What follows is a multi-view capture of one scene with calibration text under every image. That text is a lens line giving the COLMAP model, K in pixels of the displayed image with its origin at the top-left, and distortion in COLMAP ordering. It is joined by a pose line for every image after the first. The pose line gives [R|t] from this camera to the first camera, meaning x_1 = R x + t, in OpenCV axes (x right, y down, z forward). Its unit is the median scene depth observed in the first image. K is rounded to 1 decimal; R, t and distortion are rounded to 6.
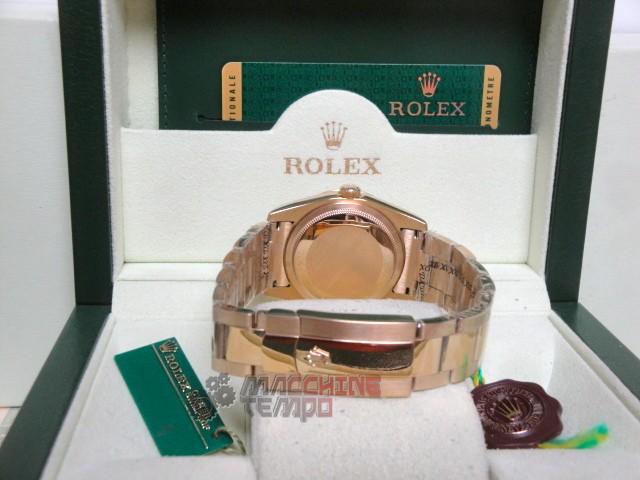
lens RADIAL K [[851.0, 0, 320.0], [0, 851.0, 240.0], [0, 0, 1]] dist [0.036046, 0.085184]
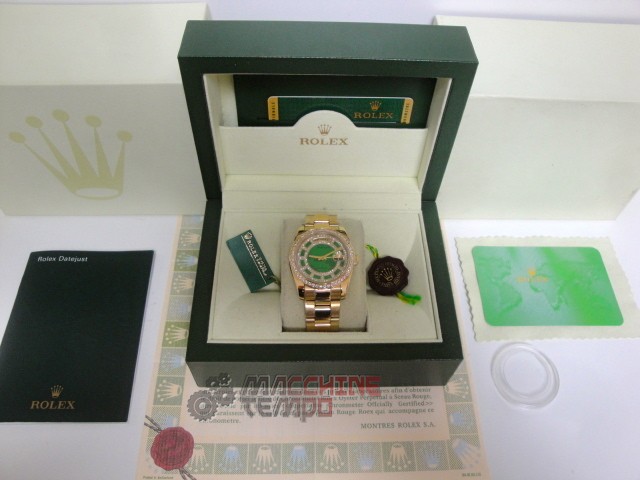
lens RADIAL K [[527.4, 0, 320.0], [0, 527.4, 240.0], [0, 0, 1]] dist [-0.168111, 0.132763]
pose [[0.997673, 0.058172, -0.035558, 0.063834], [-0.023778, 0.785671, 0.618187, -0.676477], [0.063898, -0.615903, 0.785226, -0.120239]]
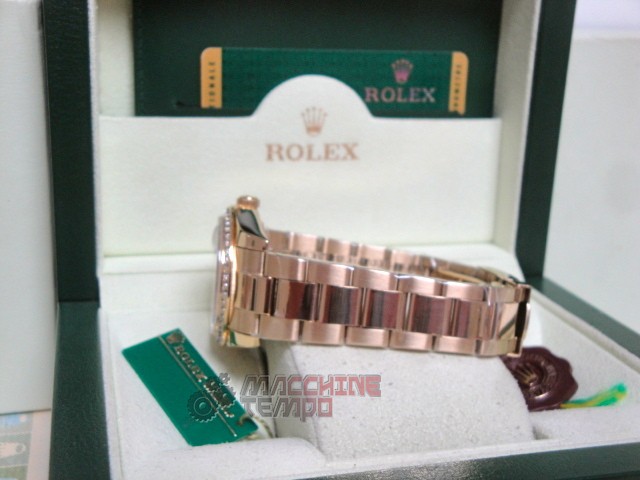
lens RADIAL K [[851.0, 0, 320.0], [0, 851.0, 240.0], [0, 0, 1]] dist [0.036046, 0.085184]
pose [[0.982612, -0.037167, 0.181915, -0.164998], [0.038699, 0.999239, -0.004878, 0.022174], [-0.181595, 0.011833, 0.983302, 0.011619]]
